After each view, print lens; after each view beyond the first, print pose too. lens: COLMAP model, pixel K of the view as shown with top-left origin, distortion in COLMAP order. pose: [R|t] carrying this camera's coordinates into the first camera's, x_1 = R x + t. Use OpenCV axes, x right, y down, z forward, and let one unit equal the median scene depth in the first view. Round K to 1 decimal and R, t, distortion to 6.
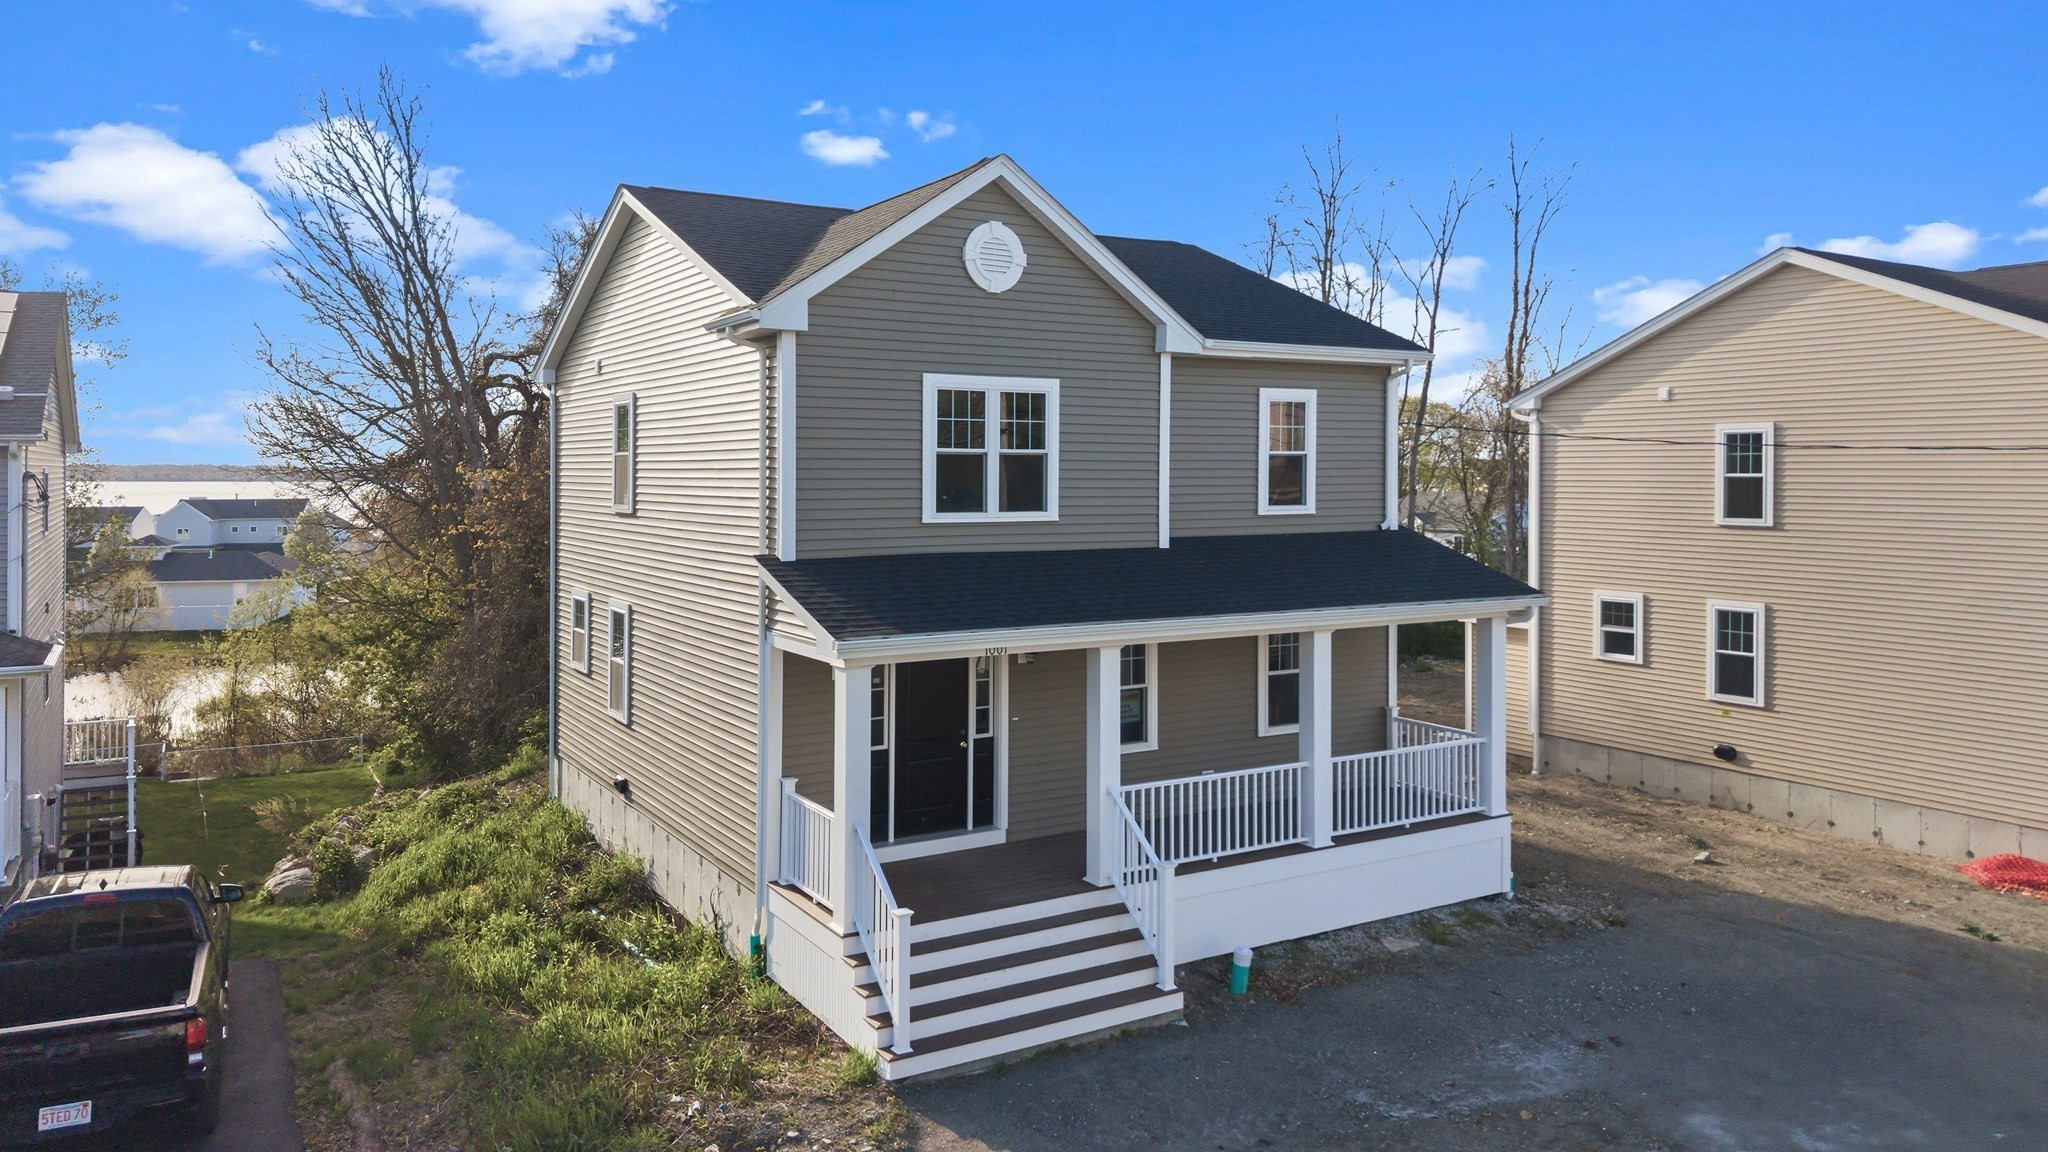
lens RADIAL K [[1414.7, 0, 1024.7], [0, 1414.7, 531.8], [0, 0, 1]] dist [0.006689, 0.002701]
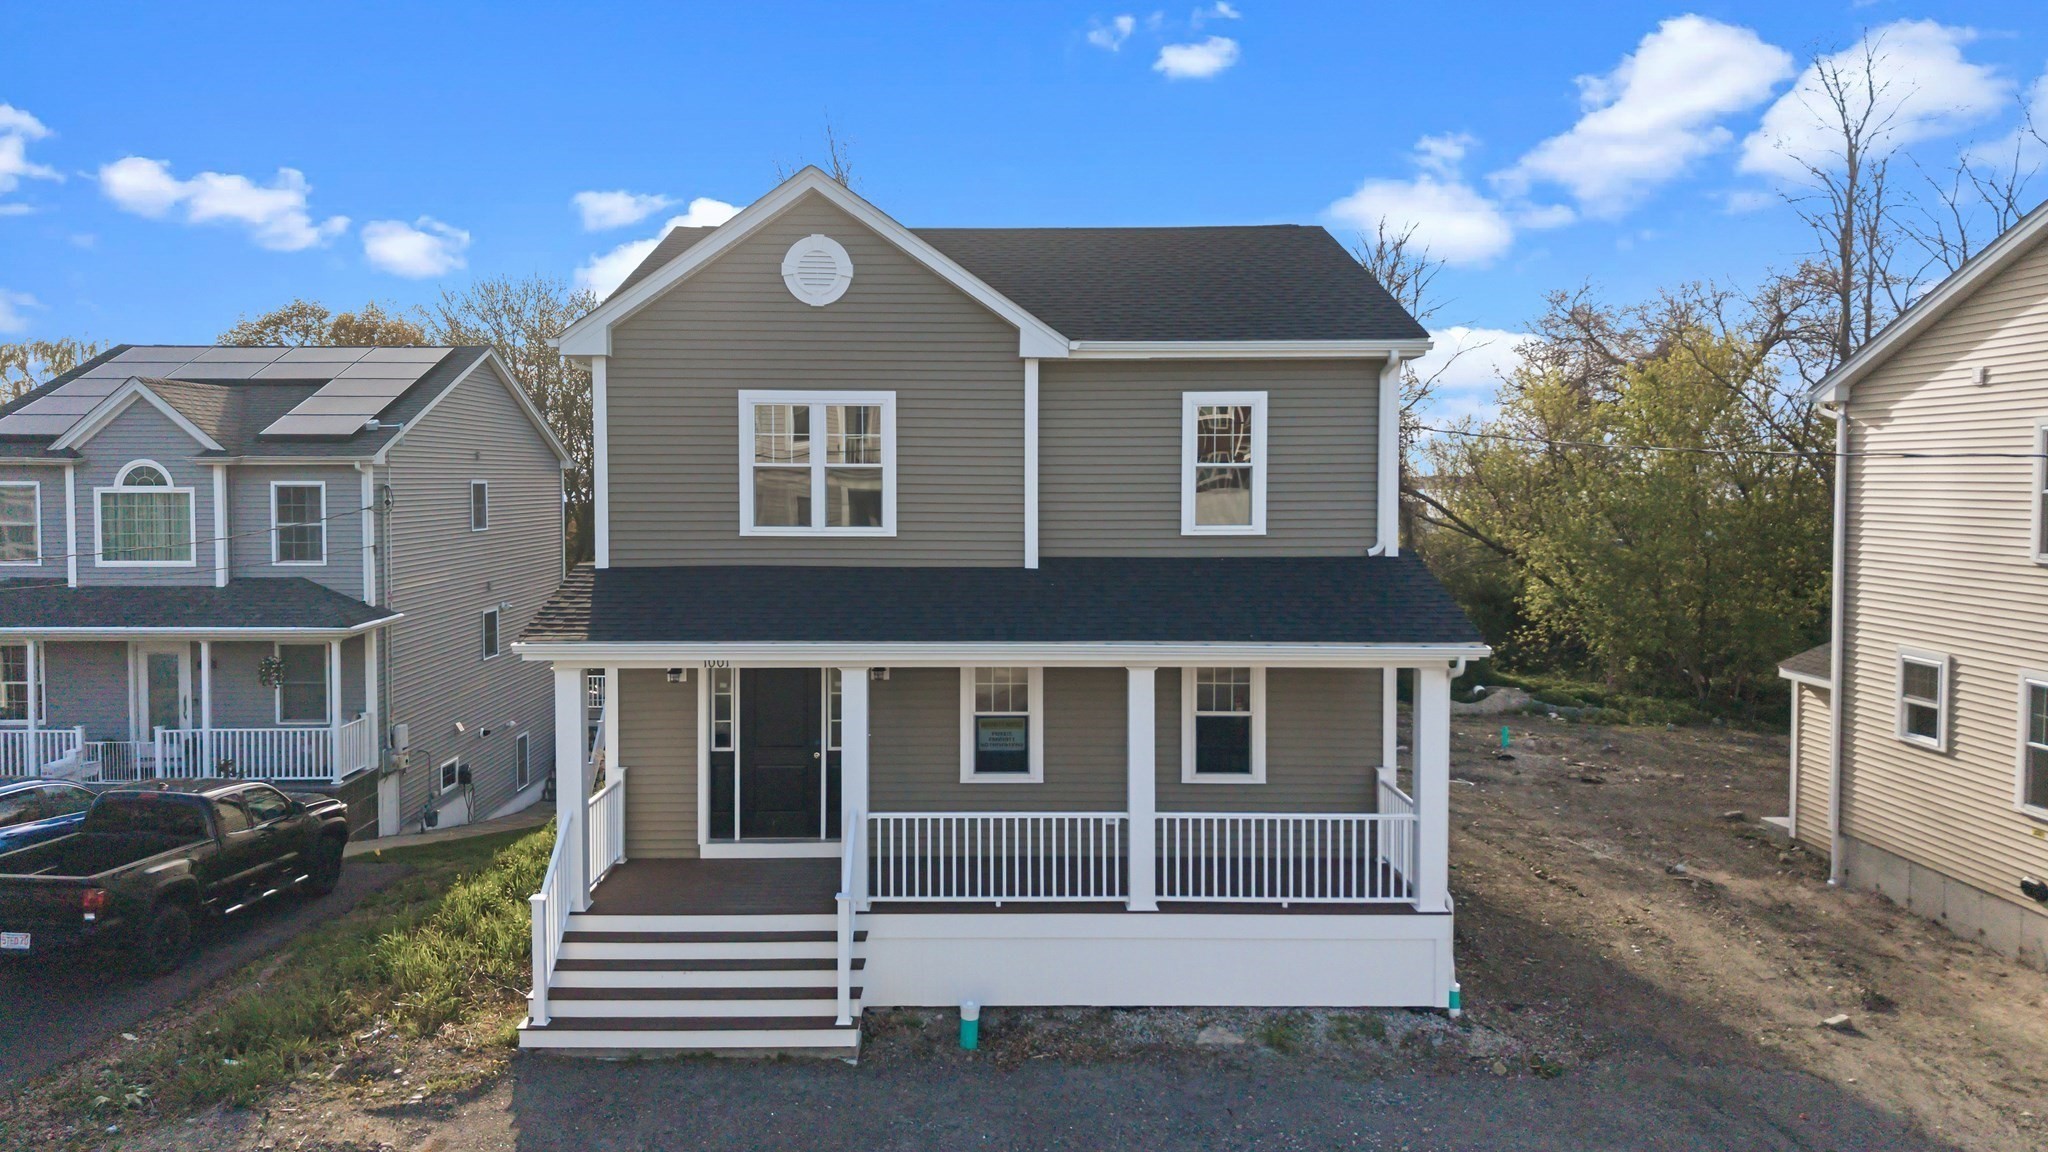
lens RADIAL K [[1405.1, 0, 1024.0], [0, 1405.1, 576.0], [0, 0, 1]] dist [0.008997, 0.002247]
pose [[0.857707, 0.039219, -0.512640, 0.588425], [-0.023493, 0.999034, 0.037124, -0.018153], [0.513601, -0.019798, 0.857801, 0.209138]]
